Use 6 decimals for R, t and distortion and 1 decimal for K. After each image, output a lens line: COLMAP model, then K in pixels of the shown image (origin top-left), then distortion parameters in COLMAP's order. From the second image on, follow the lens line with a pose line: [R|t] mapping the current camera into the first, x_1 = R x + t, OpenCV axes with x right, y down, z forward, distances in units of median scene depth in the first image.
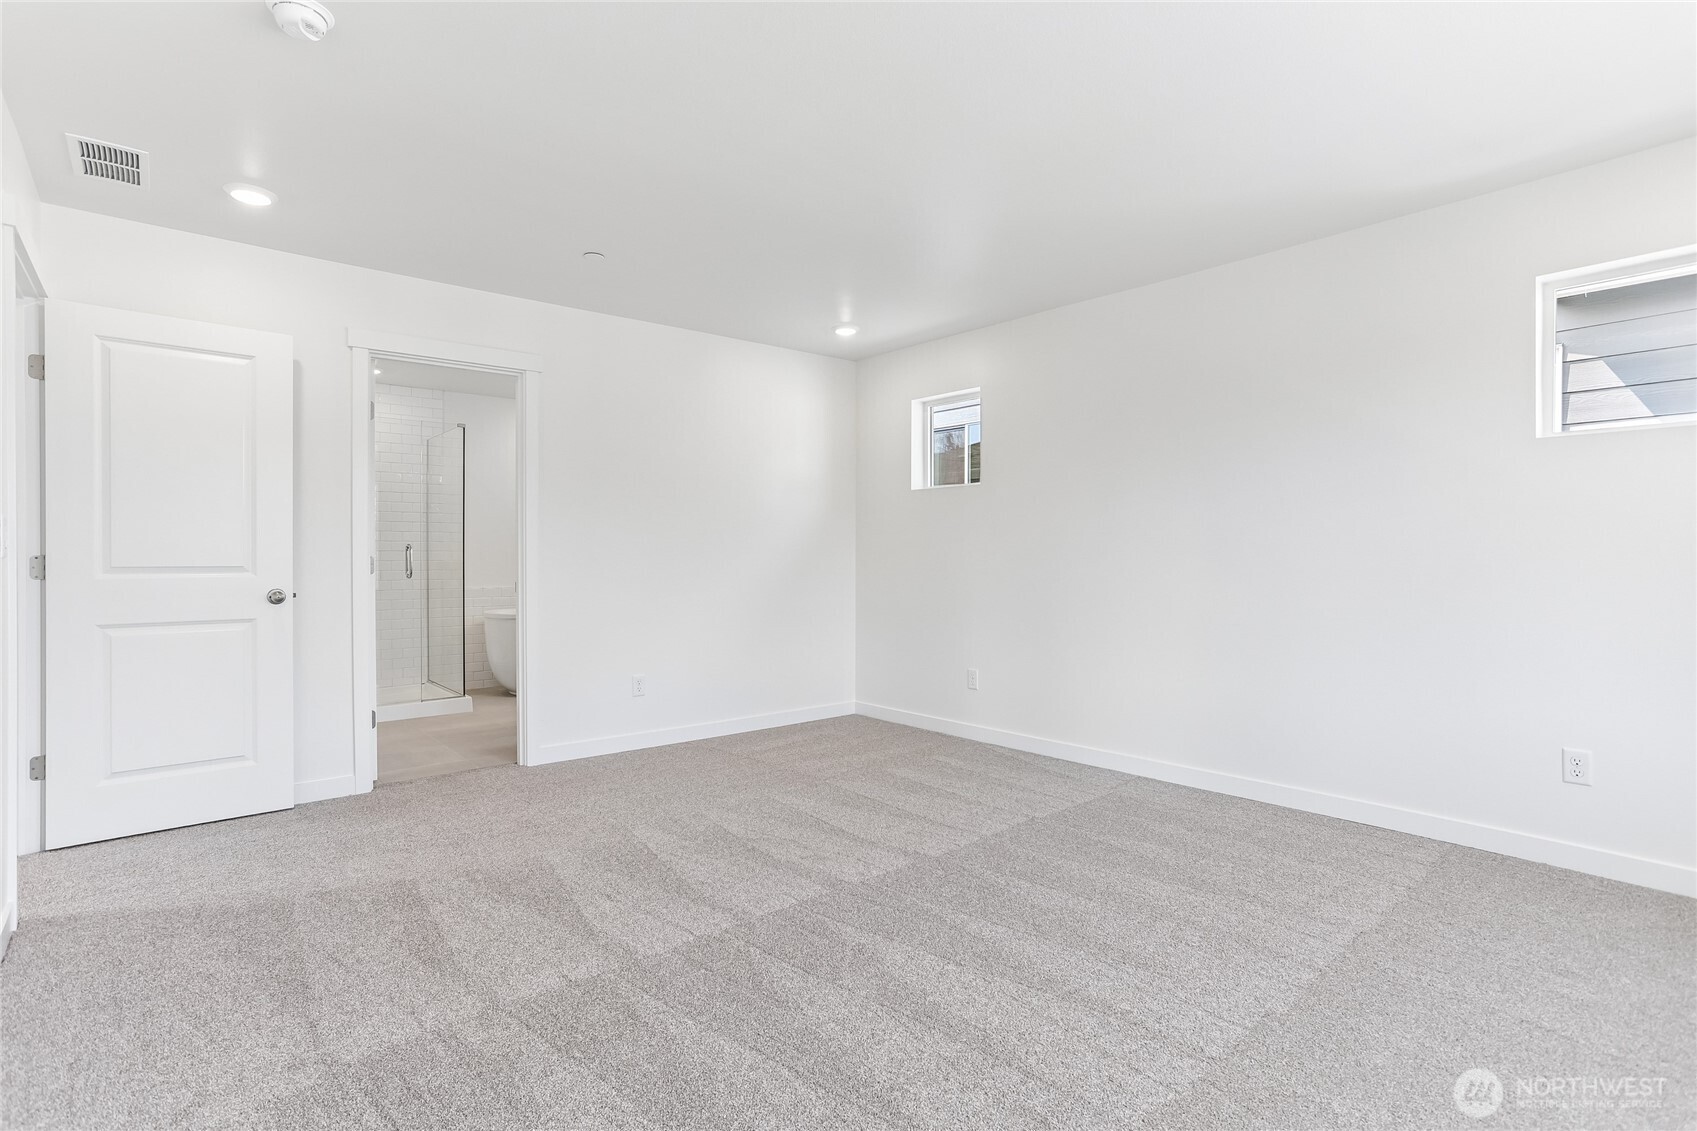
lens RADIAL K [[822.4, 0, 847.3], [0, 822.4, 552.6], [0, 0, 1]] dist [-0.044977, 0.024487]
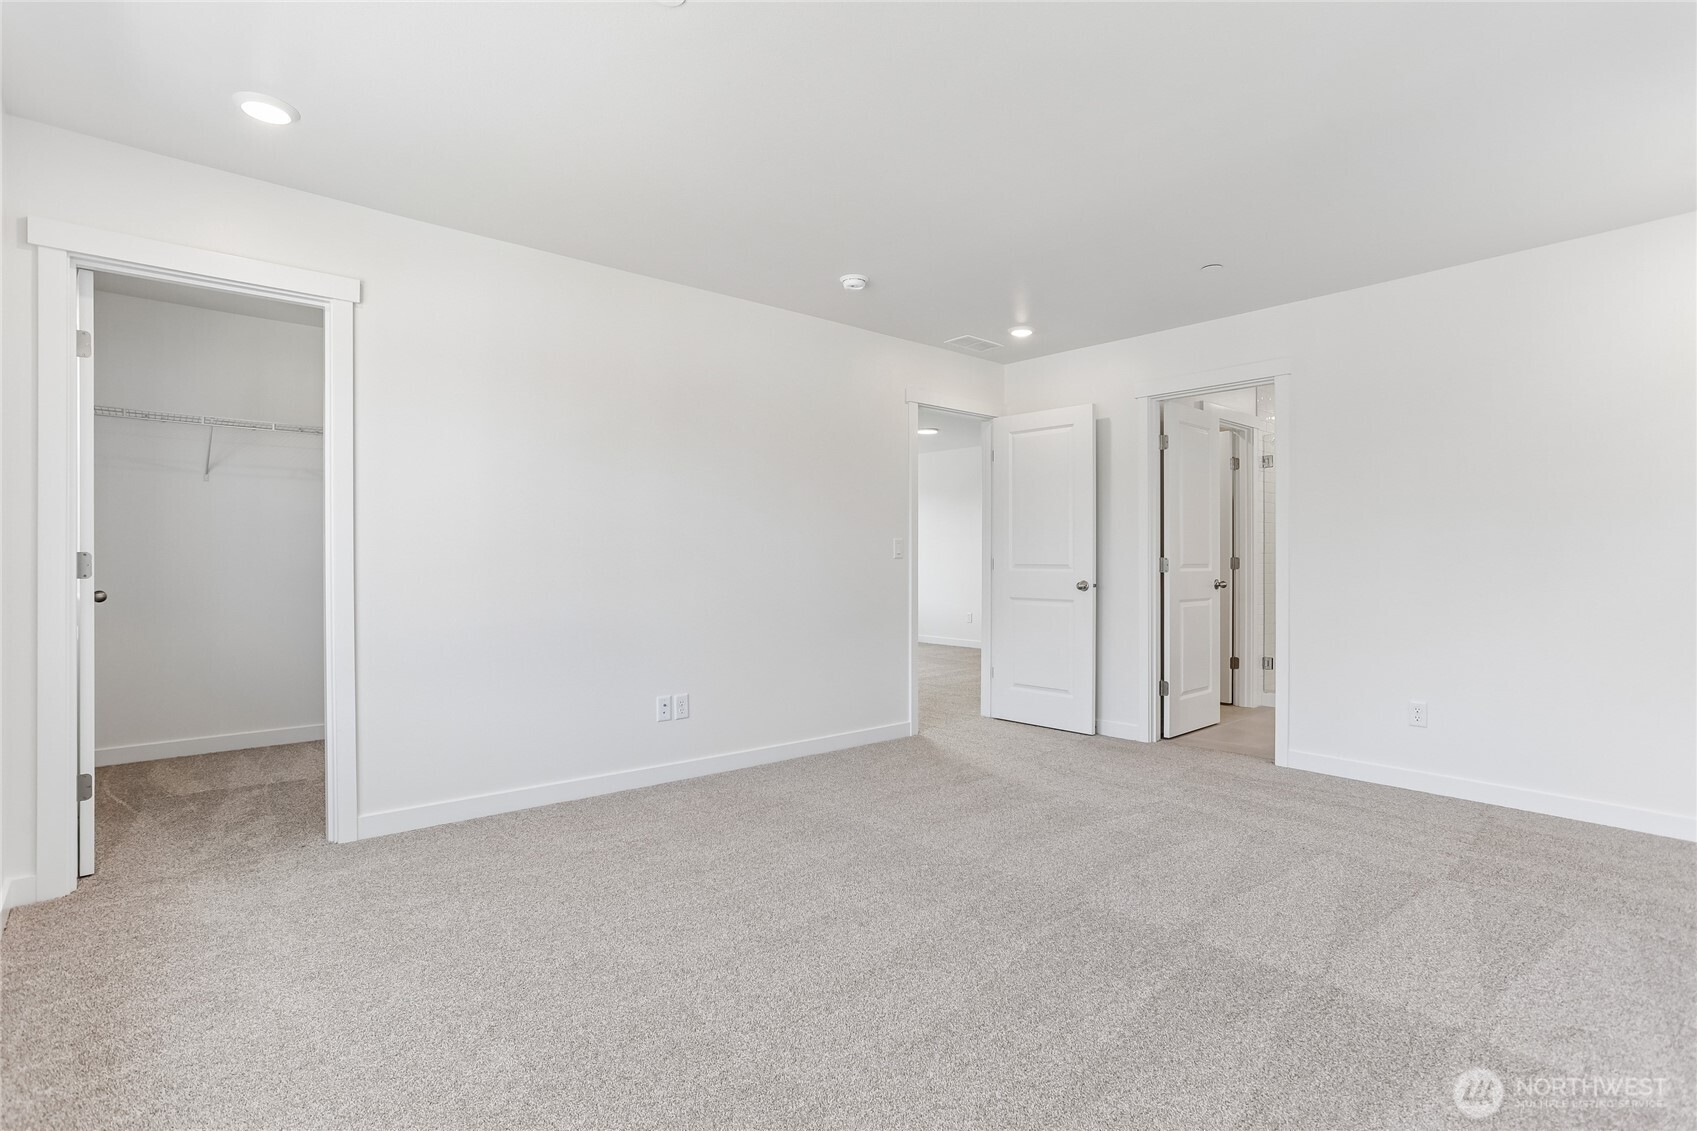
lens RADIAL K [[822.4, 0, 847.3], [0, 822.4, 552.6], [0, 0, 1]] dist [-0.044977, 0.024487]
pose [[0.007392, -0.002603, -0.999969, 0.796236], [0.006041, 0.999978, -0.002558, -0.004260], [0.999954, -0.006021, 0.007408, 0.586640]]
